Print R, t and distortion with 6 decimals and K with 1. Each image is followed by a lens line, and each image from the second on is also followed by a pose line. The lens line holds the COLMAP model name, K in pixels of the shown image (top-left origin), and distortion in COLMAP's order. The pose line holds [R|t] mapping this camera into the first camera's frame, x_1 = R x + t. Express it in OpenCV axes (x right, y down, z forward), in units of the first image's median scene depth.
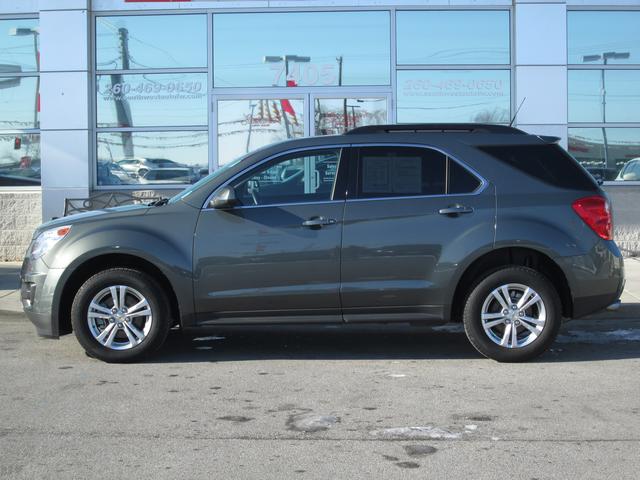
lens RADIAL K [[1361.8, 0, 317.9], [0, 1361.8, 243.2], [0, 0, 1]] dist [-0.243851, 0.000000]
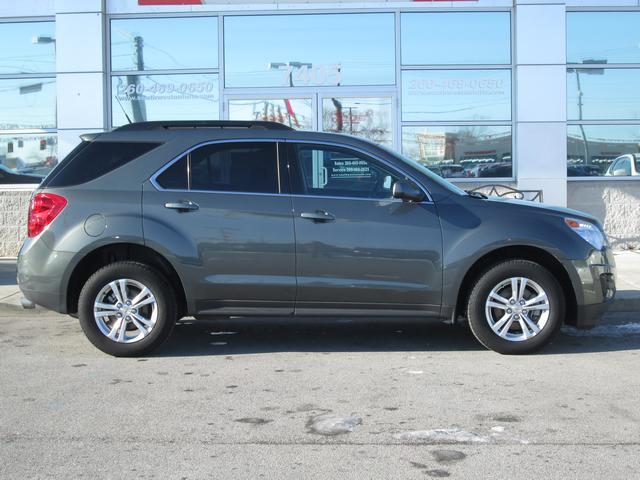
lens RADIAL K [[1226.7, 0, 320.6], [0, 1226.7, 243.1], [0, 0, 1]] dist [-0.191089, 0.000000]
pose [[0.999982, -0.004549, 0.003901, -0.008202], [0.004526, 0.999973, 0.005866, -0.001199], [-0.003927, -0.005849, 0.999975, 0.067888]]
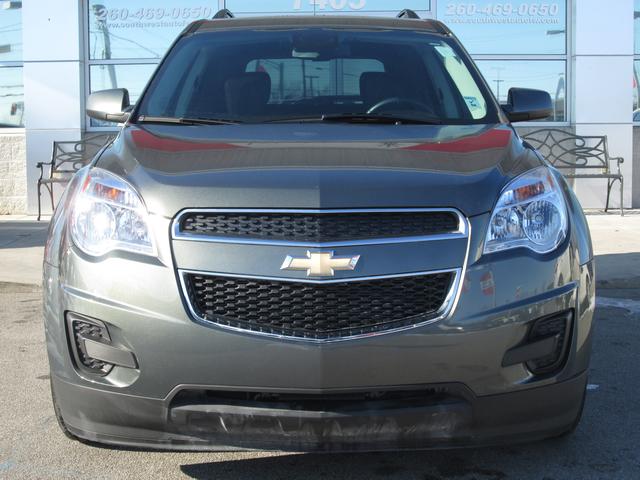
lens RADIAL K [[1107.2, 0, 320.6], [0, 1107.2, 236.6], [0, 0, 1]] dist [-0.081849, 0.000000]
pose [[0.998873, -0.004523, 0.047252, -0.052410], [0.002995, 0.999472, 0.032344, 0.005795], [-0.047373, -0.032166, 0.998359, 0.300814]]
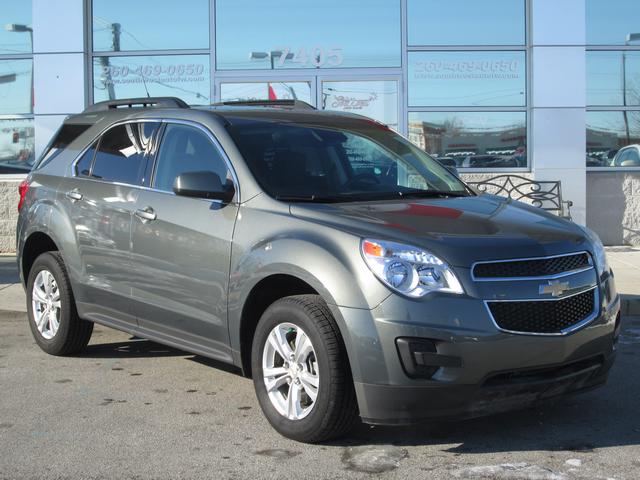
lens RADIAL K [[1216.7, 0, 321.3], [0, 1216.7, 234.2], [0, 0, 1]] dist [-0.181428, 0.000000]
pose [[0.999592, -0.004615, 0.028175, -0.028668], [0.004524, 0.999984, 0.003259, -0.001316], [-0.028190, -0.003130, 0.999598, 0.149576]]
